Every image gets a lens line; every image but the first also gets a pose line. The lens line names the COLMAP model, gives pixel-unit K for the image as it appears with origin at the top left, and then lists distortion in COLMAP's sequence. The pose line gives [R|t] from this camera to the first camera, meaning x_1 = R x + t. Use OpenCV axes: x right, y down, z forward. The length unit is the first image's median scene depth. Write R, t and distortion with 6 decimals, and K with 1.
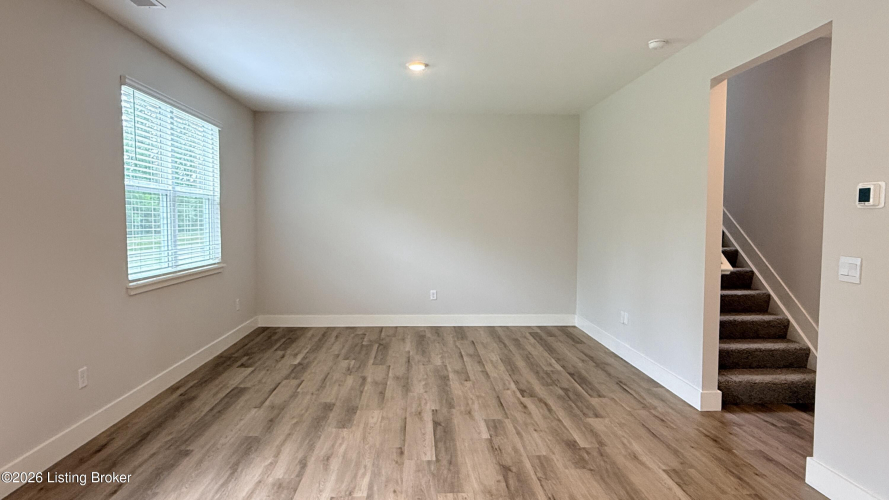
lens RADIAL K [[536.9, 0, 444.5], [0, 536.9, 250.0], [0, 0, 1]] dist [0.000314, 0.000244]
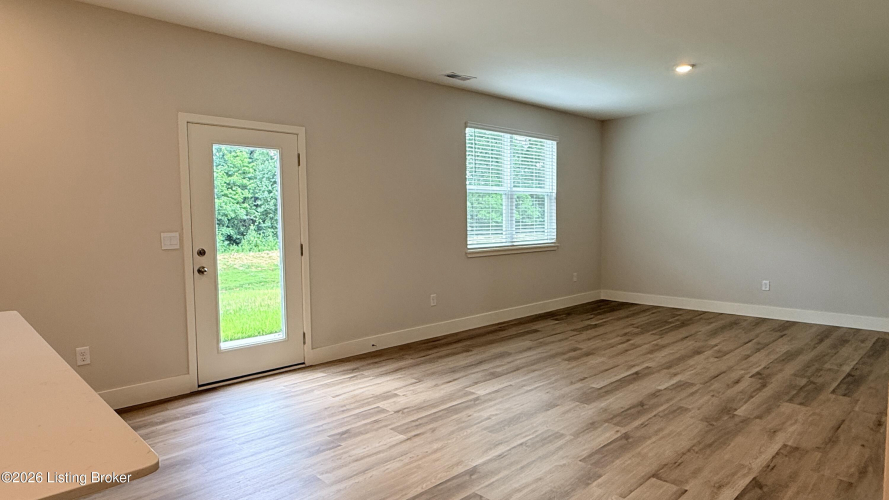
lens RADIAL K [[536.9, 0, 444.5], [0, 536.9, 250.0], [0, 0, 1]] dist [0.000314, 0.000244]
pose [[0.669321, 0.036750, -0.742064, 0.553169], [-0.028806, 0.999309, 0.023508, 0.025721], [0.742415, 0.005641, 0.669917, -0.131895]]
